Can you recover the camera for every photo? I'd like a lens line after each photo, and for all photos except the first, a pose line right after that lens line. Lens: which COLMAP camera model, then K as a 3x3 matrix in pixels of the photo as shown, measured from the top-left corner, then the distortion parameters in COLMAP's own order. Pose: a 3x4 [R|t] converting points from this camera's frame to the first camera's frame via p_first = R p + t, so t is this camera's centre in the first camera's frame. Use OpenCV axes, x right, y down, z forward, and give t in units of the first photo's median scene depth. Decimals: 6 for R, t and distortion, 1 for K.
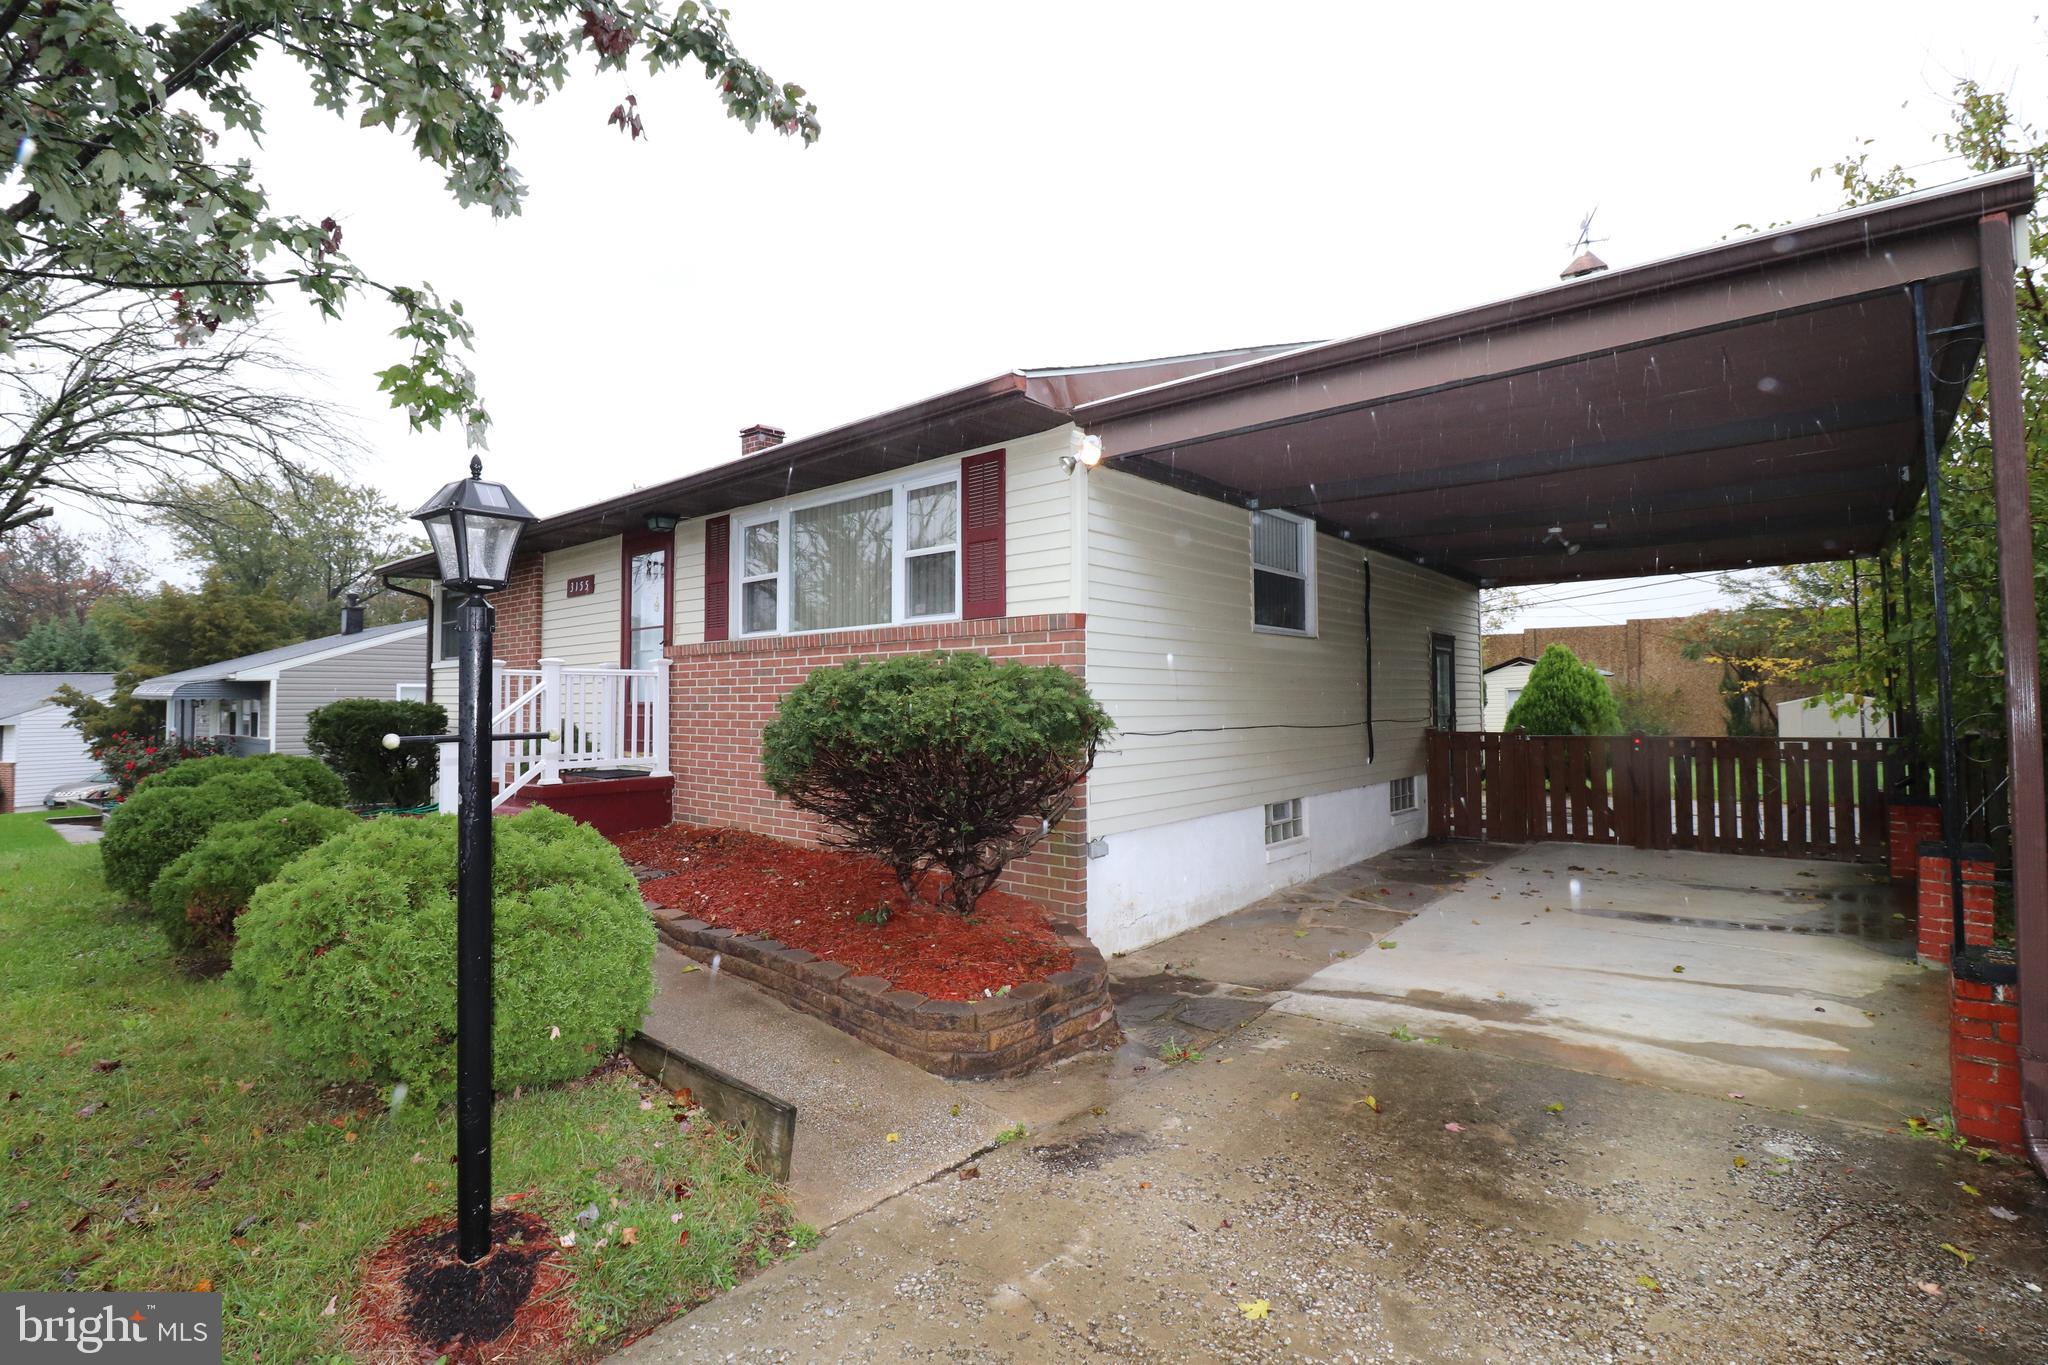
lens RADIAL K [[945.7, 0, 1019.2], [0, 945.7, 670.0], [0, 0, 1]] dist [-0.001251, -0.012505]
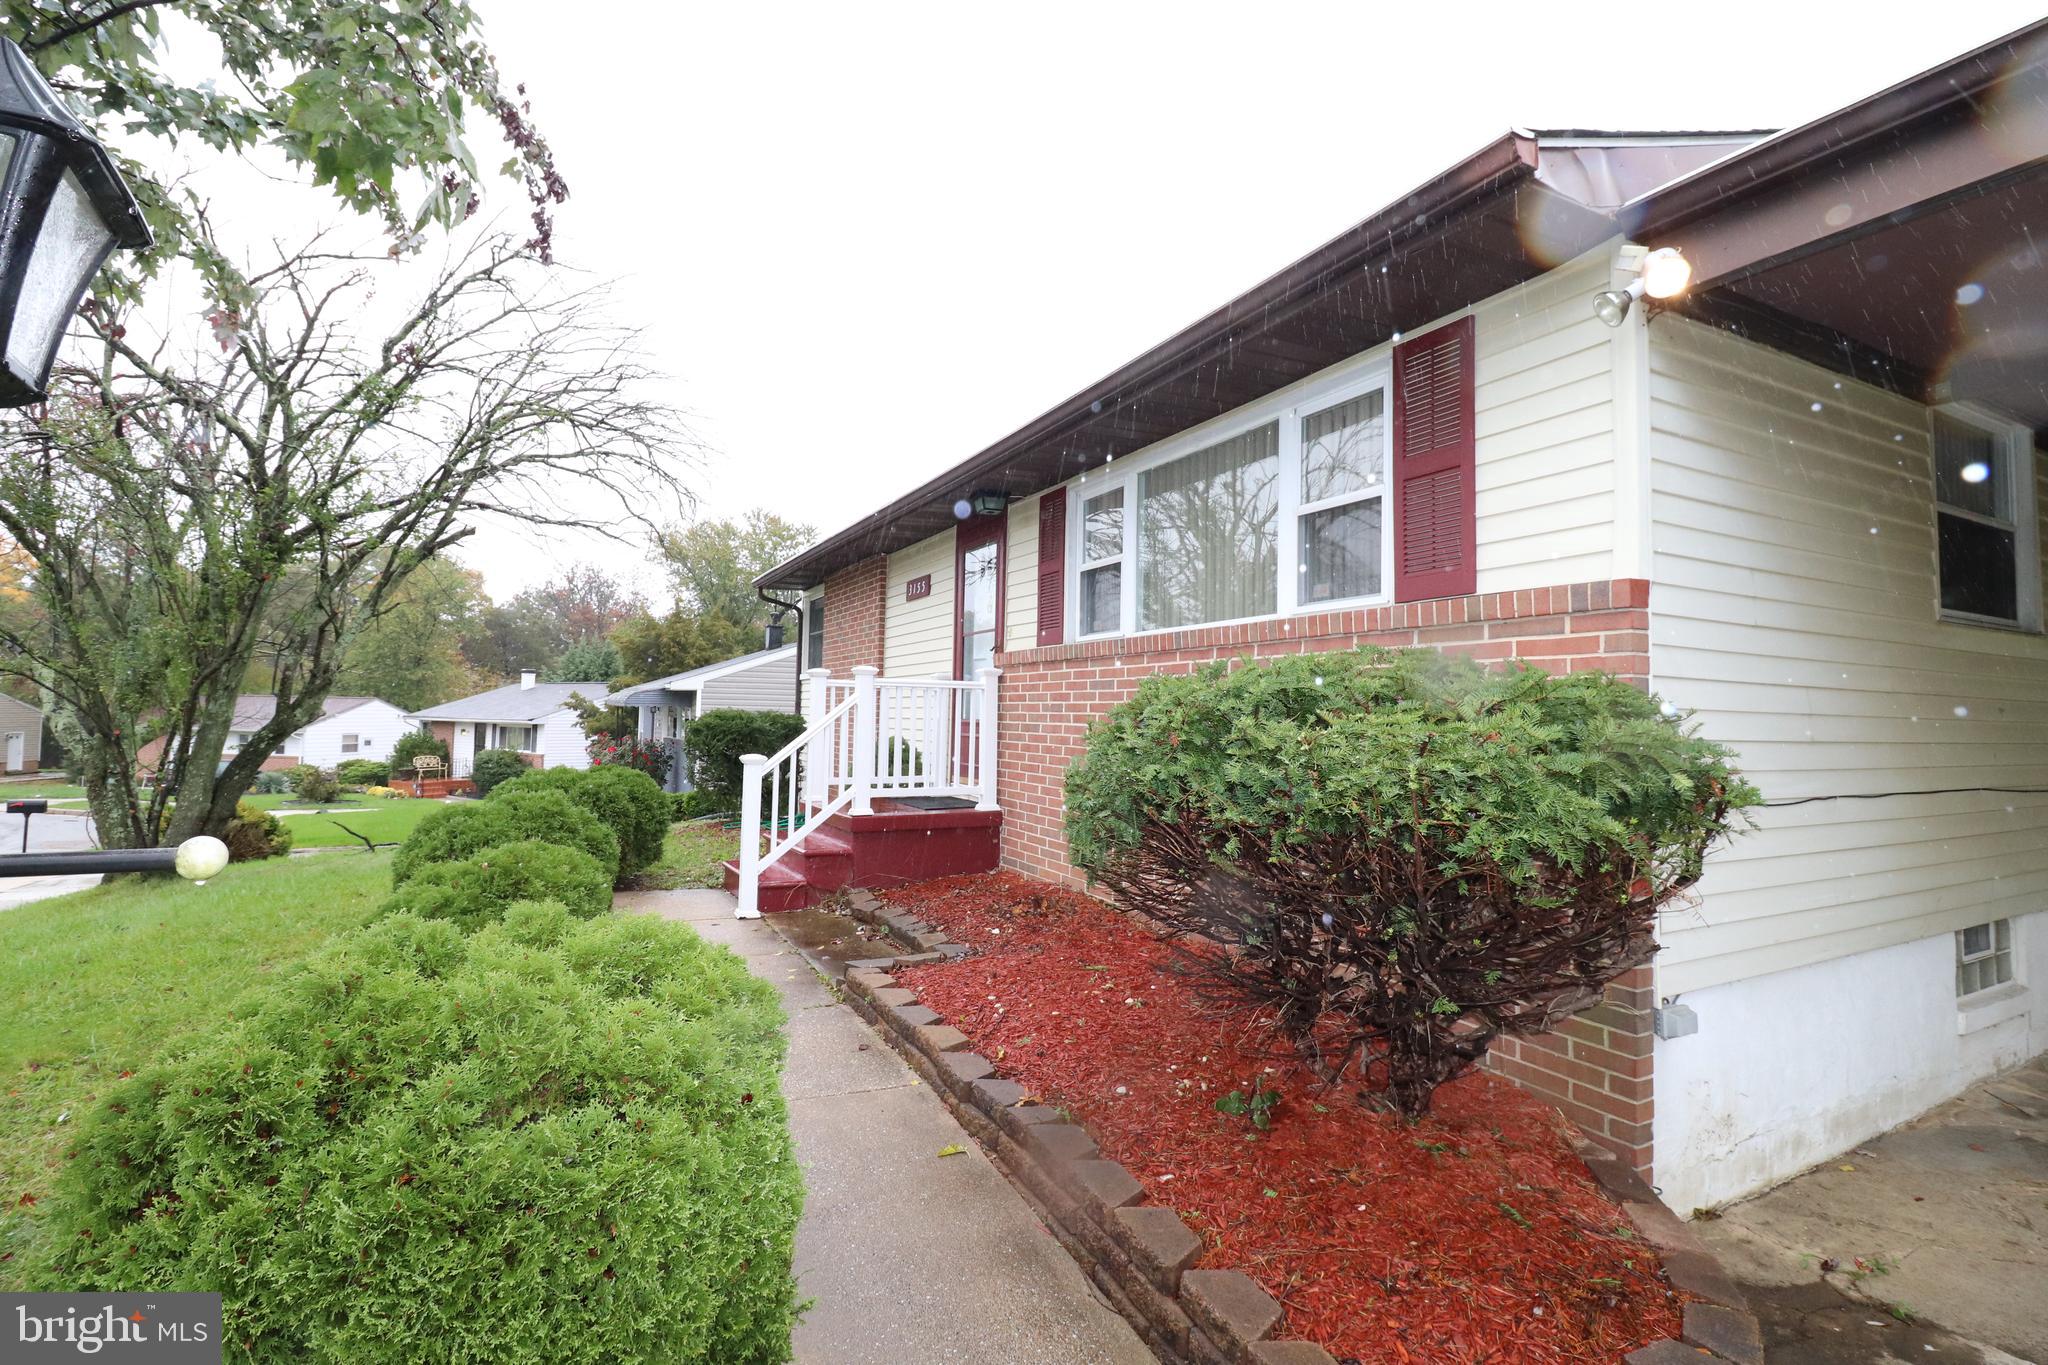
lens RADIAL K [[945.7, 0, 1016.0], [0, 945.7, 668.5], [0, 0, 1]] dist [-0.001251, -0.012505]
pose [[0.922797, 0.002202, -0.385280, -0.039488], [-0.009447, 0.999812, -0.016912, 0.002434], [0.385171, 0.019246, 0.922645, 0.258283]]
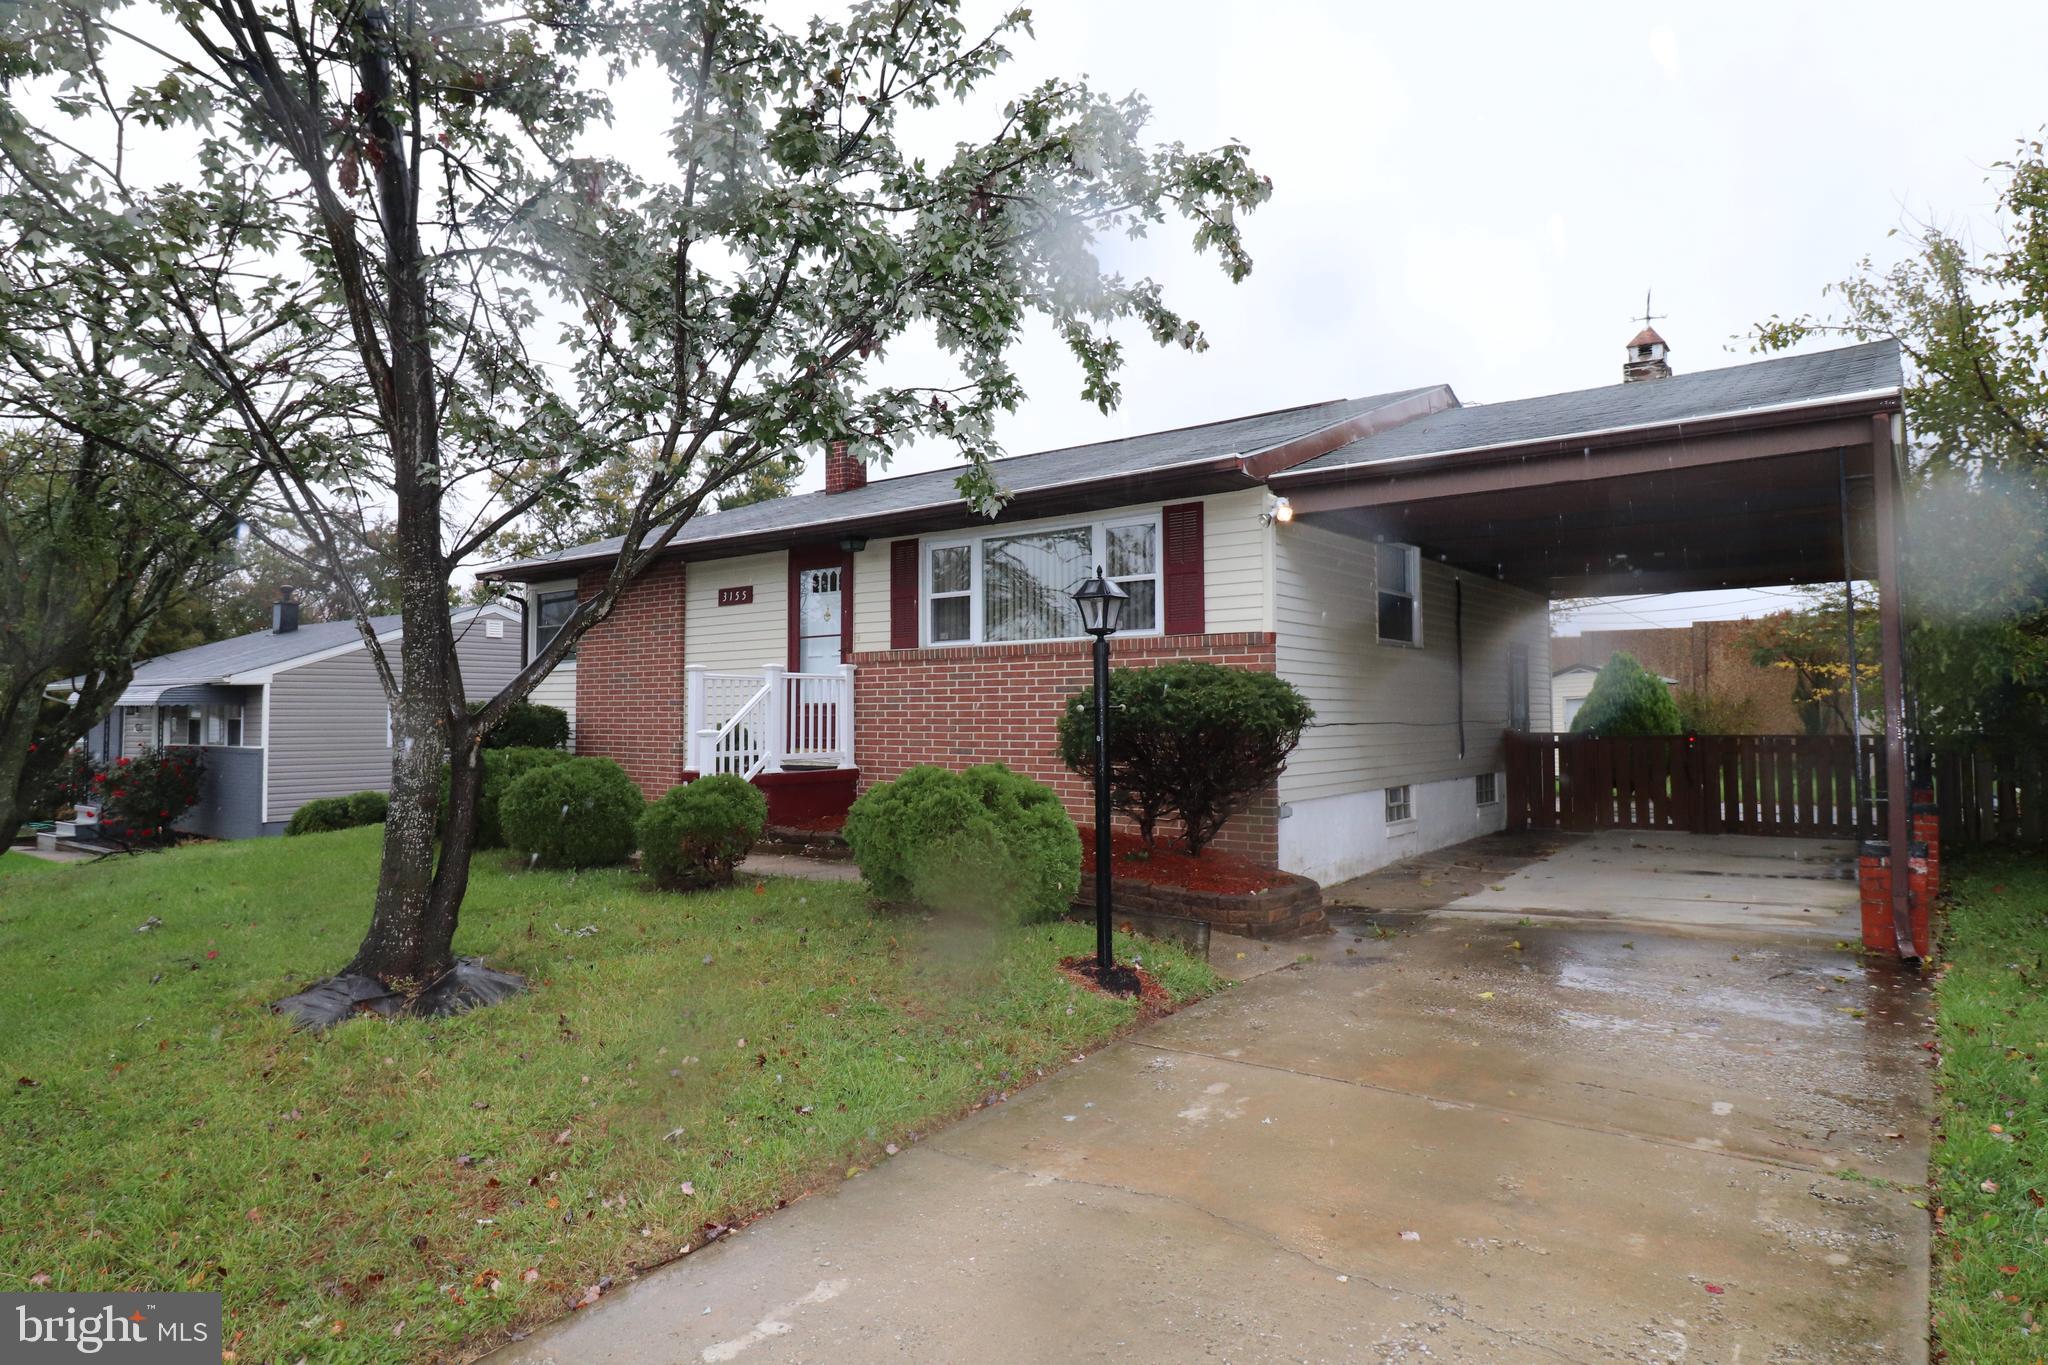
lens RADIAL K [[1179.9, 0, 1015.9], [0, 1179.9, 664.7], [0, 0, 1]] dist [-0.005260, 0.001632]
pose [[0.998852, 0.002889, 0.047814, -0.261325], [-0.002469, 0.999958, -0.008839, 0.000532], [-0.047837, 0.008711, 0.998817, -0.439178]]
